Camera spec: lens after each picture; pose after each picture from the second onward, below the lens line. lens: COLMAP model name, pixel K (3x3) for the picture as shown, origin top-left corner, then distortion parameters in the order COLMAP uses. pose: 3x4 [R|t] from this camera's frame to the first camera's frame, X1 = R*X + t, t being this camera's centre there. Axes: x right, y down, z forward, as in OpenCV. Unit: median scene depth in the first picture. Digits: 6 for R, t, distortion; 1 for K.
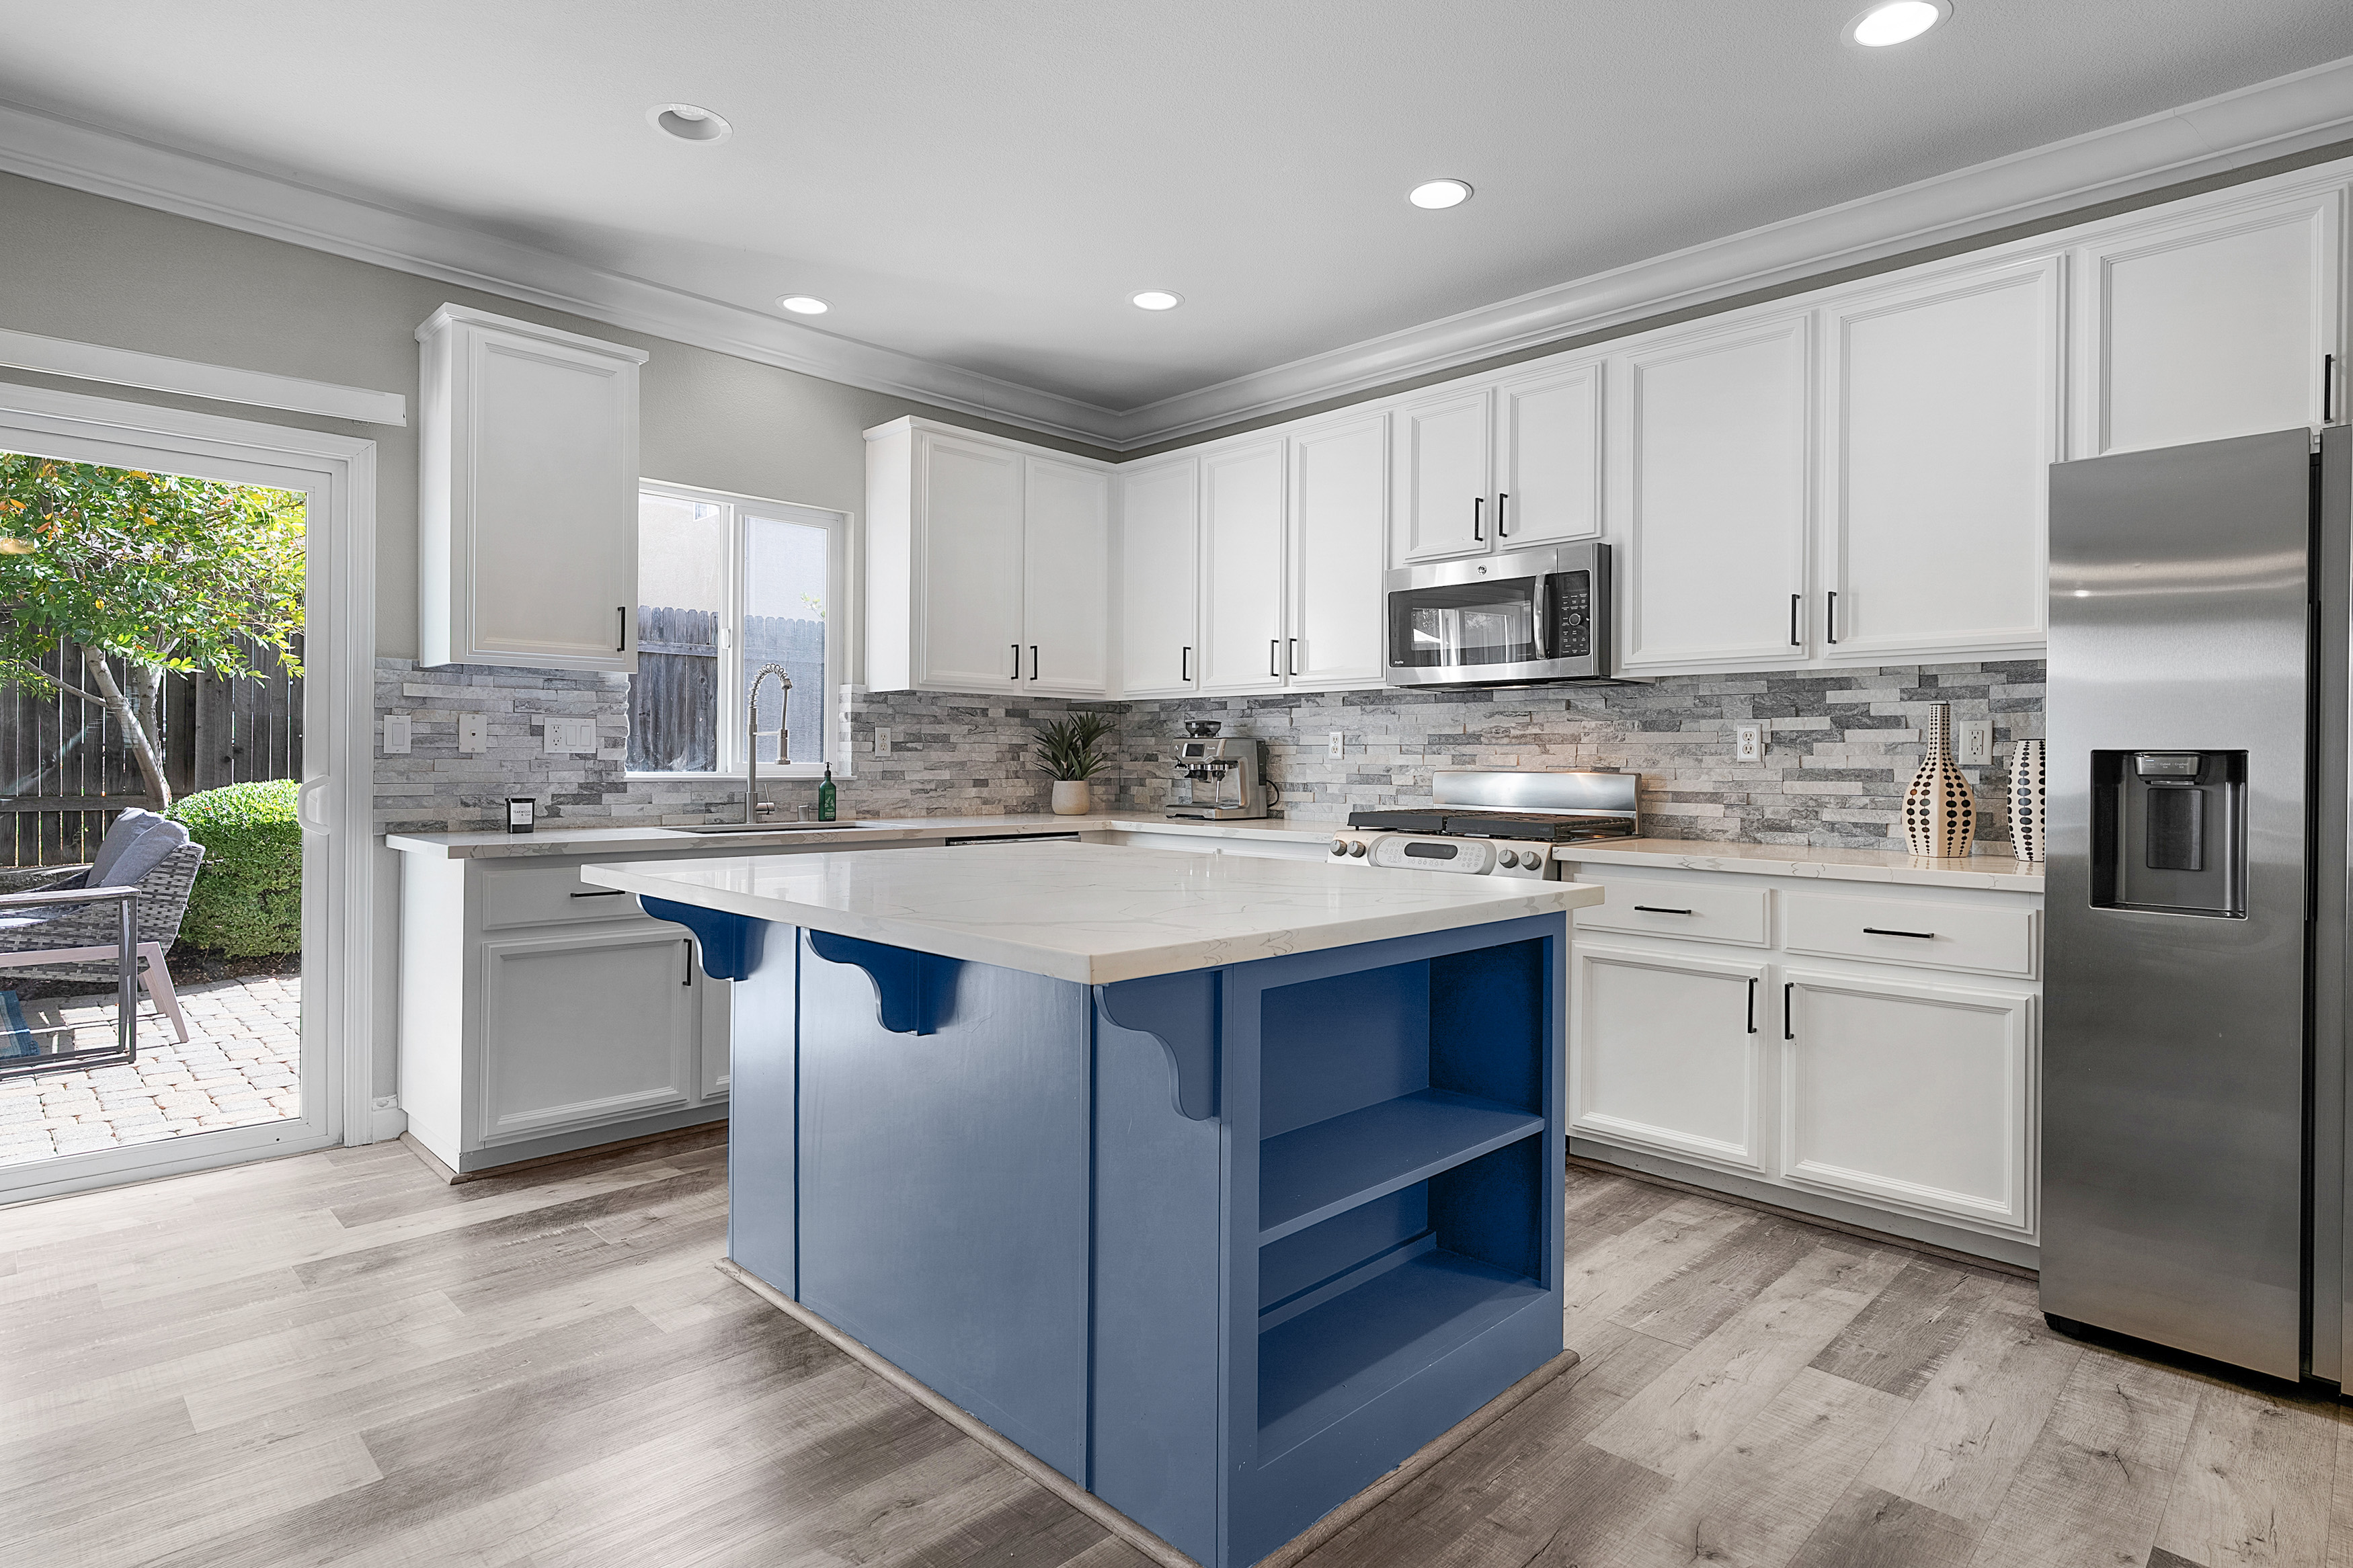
lens RADIAL K [[1225.3, 0, 1164.2], [0, 1225.3, 765.2], [0, 0, 1]] dist [-0.005207, -0.000274]
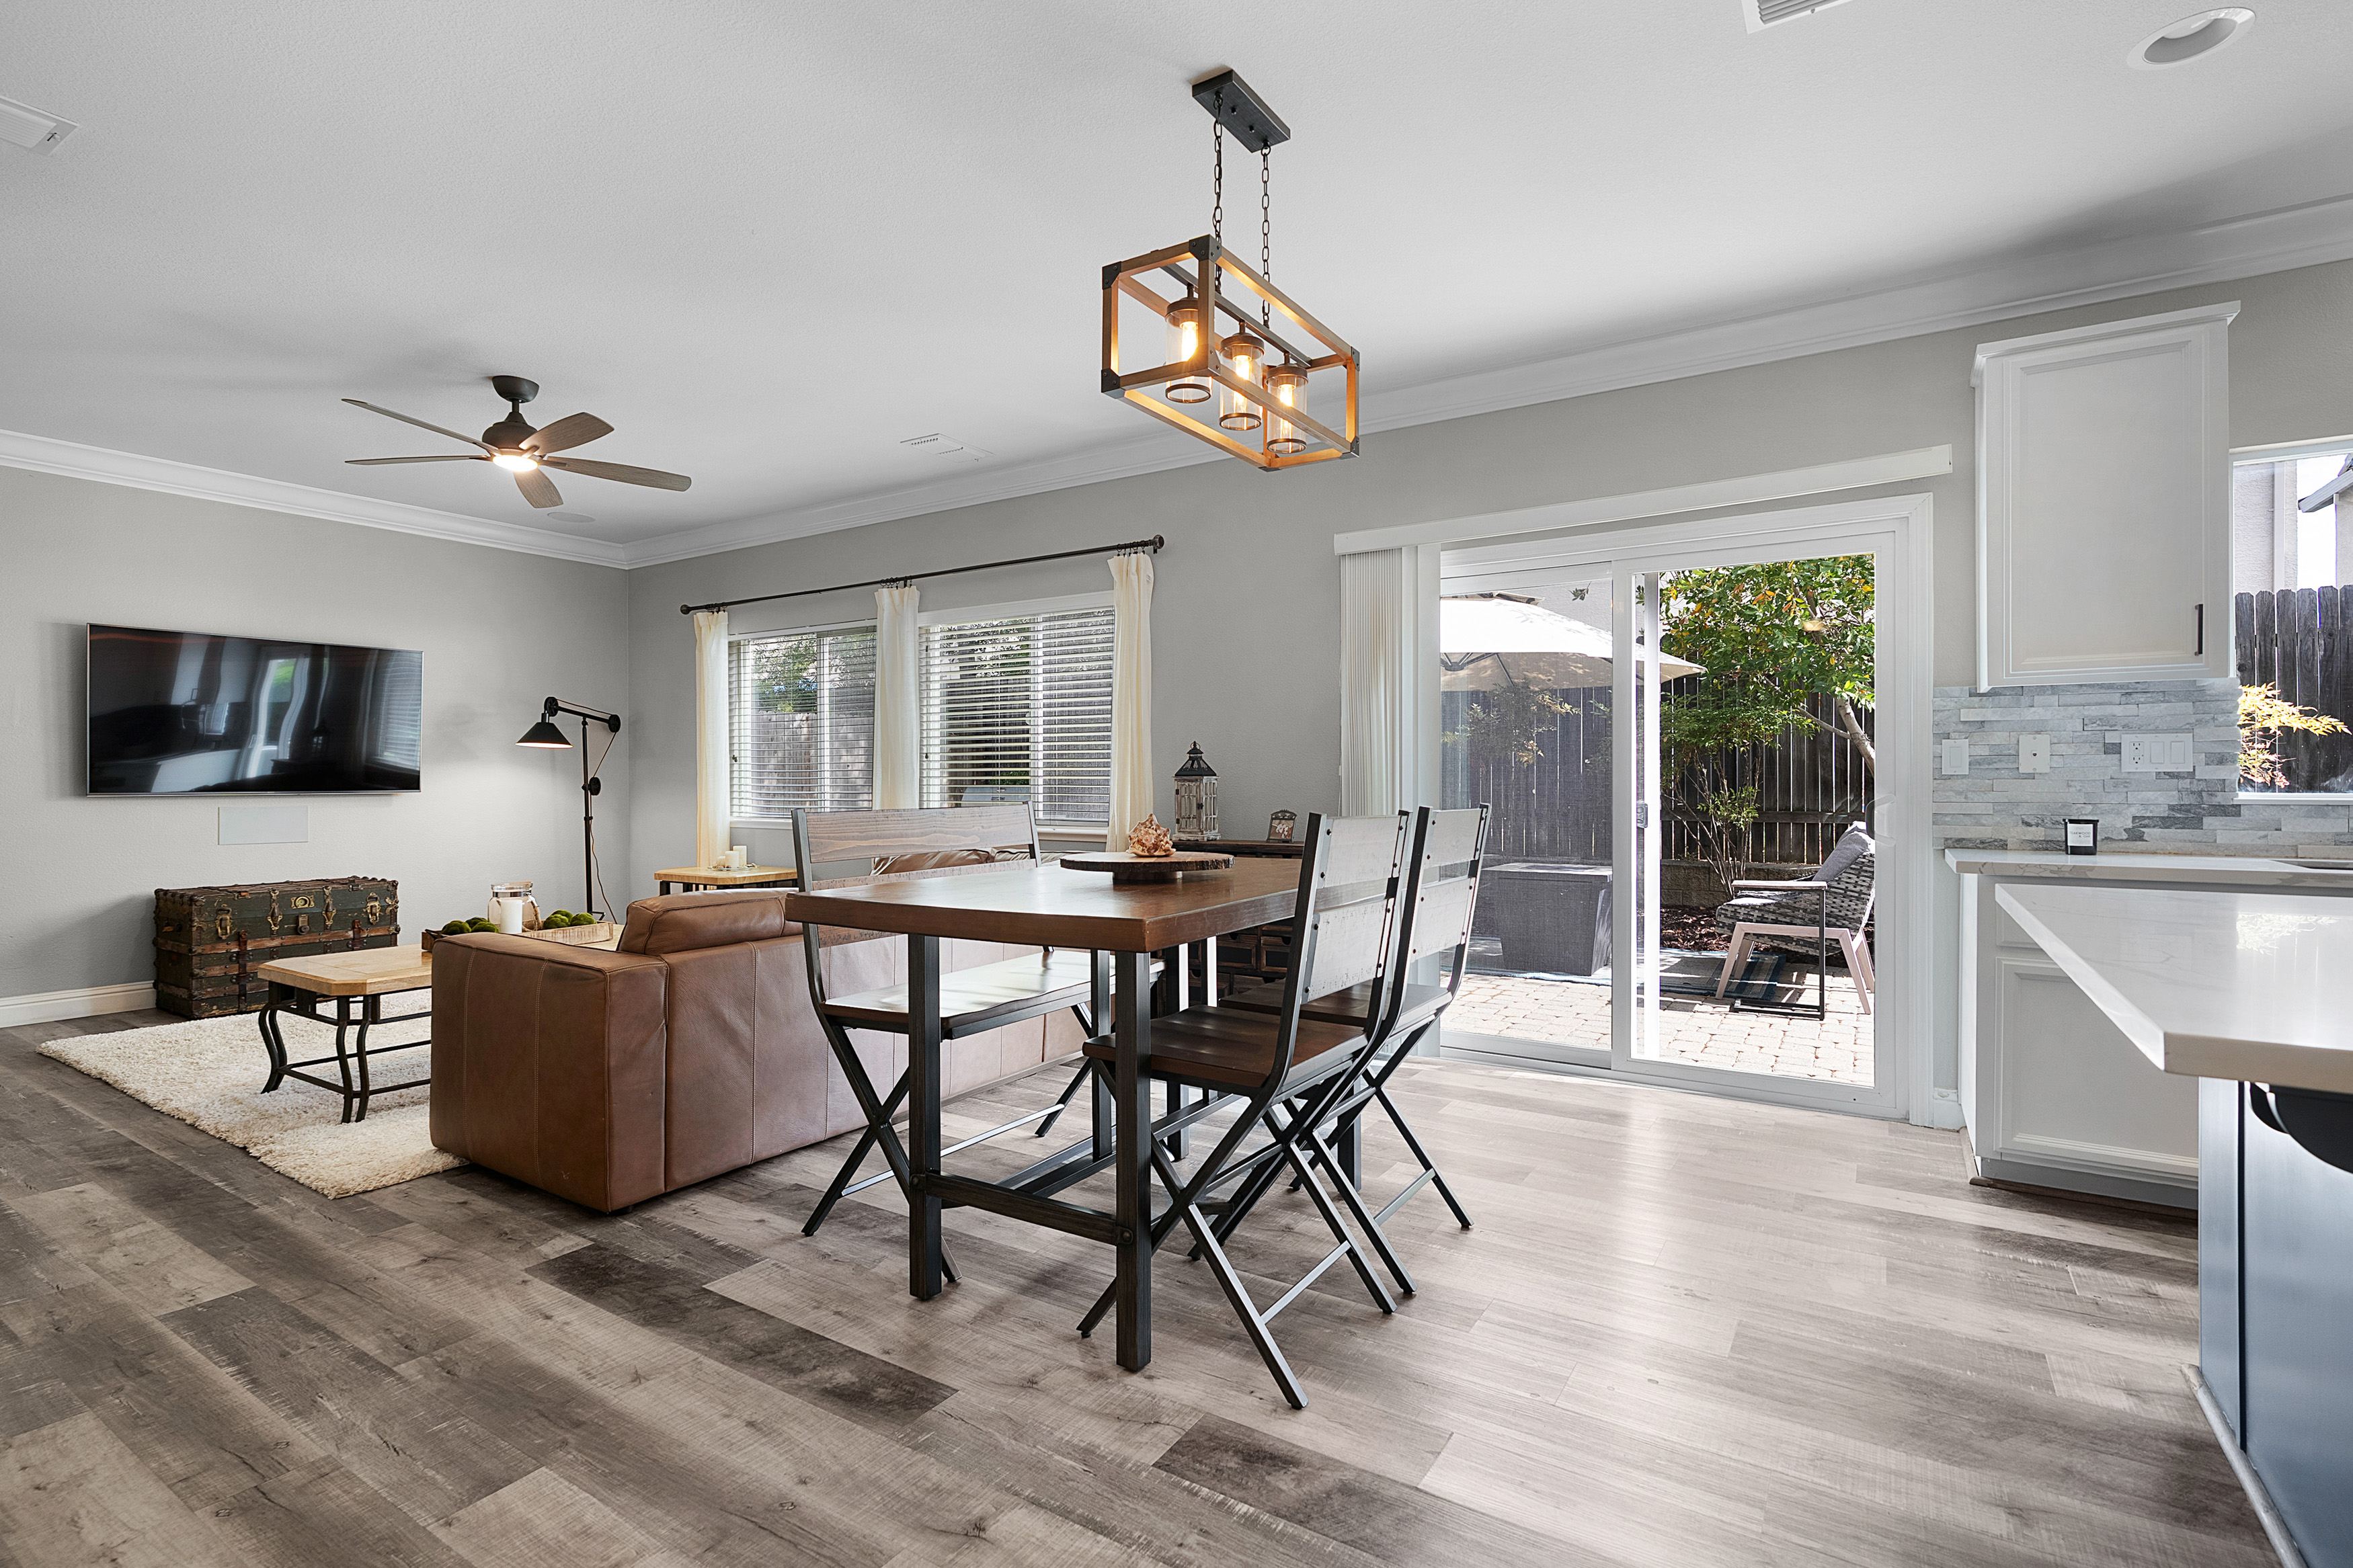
lens RADIAL K [[1104.1, 0, 1161.6], [0, 1104.1, 780.8], [0, 0, 1]] dist [0.000179, -0.000316]
pose [[0.210261, -0.008014, -0.977612, 0.172339], [0.000981, 0.999968, -0.007987, 0.002900], [0.977645, 0.000720, 0.210263, 0.101407]]
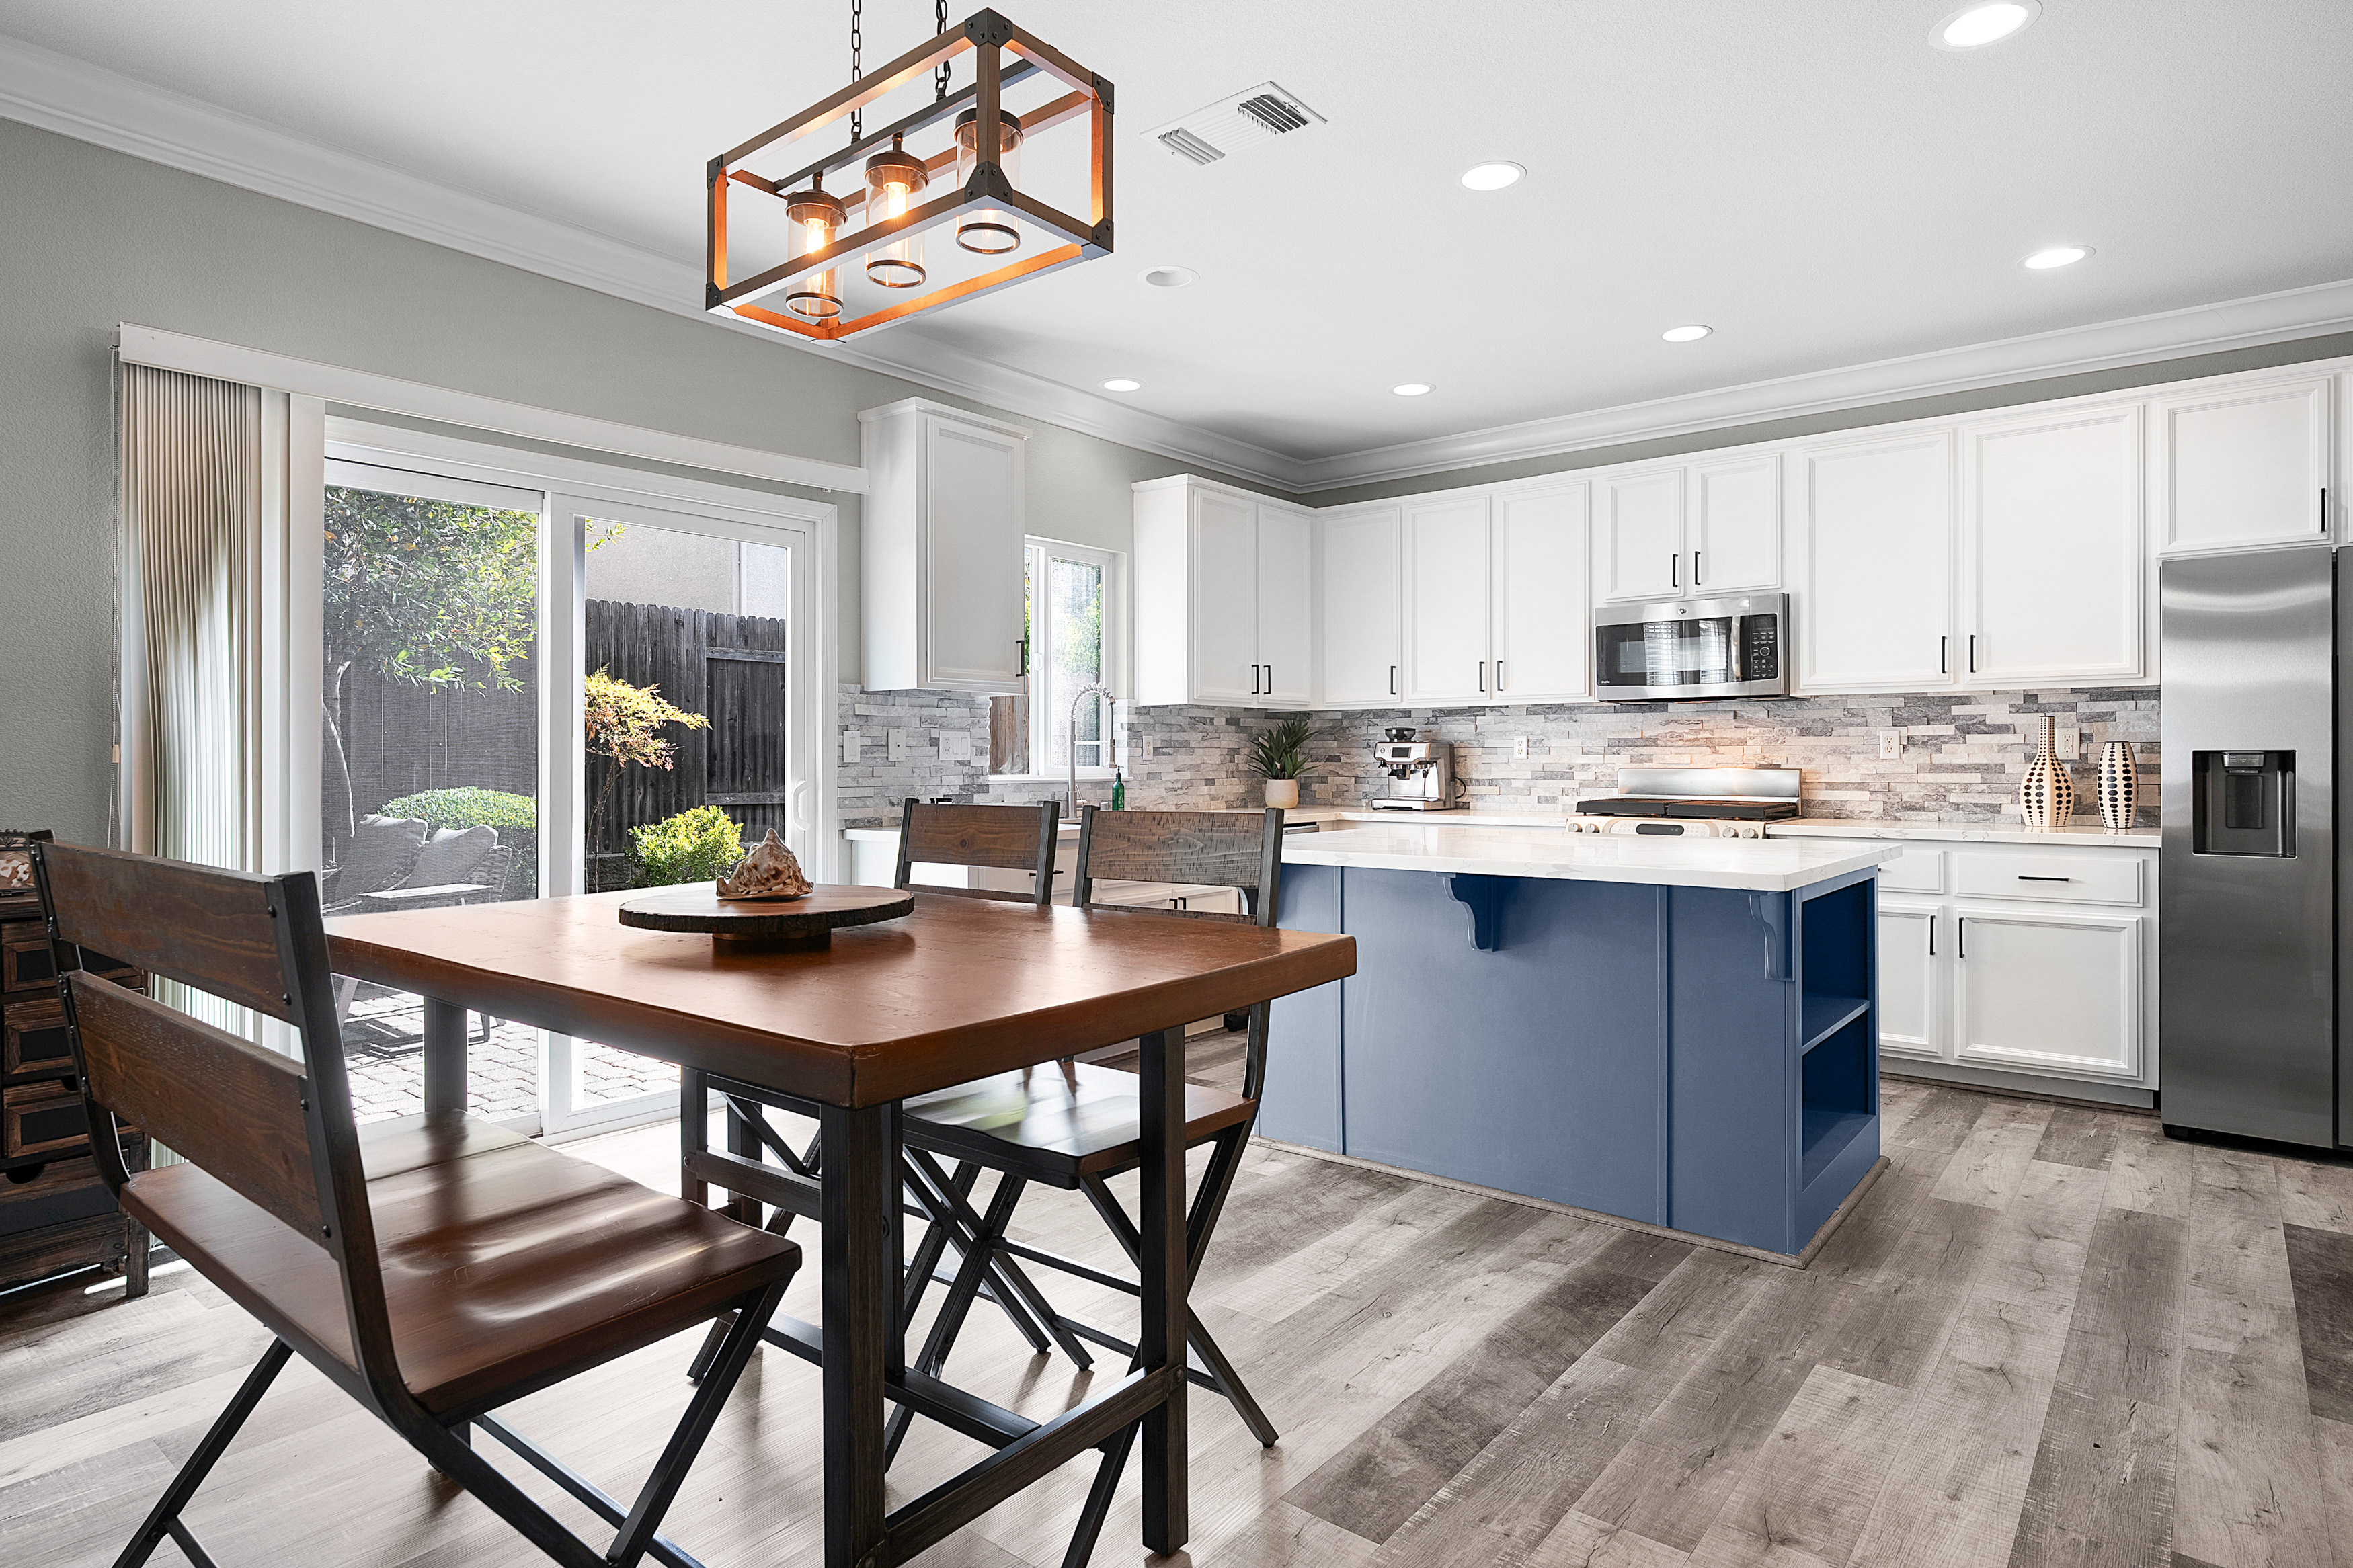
lens RADIAL K [[1291.8, 0, 1162.7], [0, 1291.8, 760.1], [0, 0, 1]] dist [-0.008798, 0.002492]
pose [[0.994300, -0.009339, 0.106212, -0.433522], [0.009566, 0.999953, -0.001624, -0.006453], [-0.106191, 0.002631, 0.994342, -0.288231]]
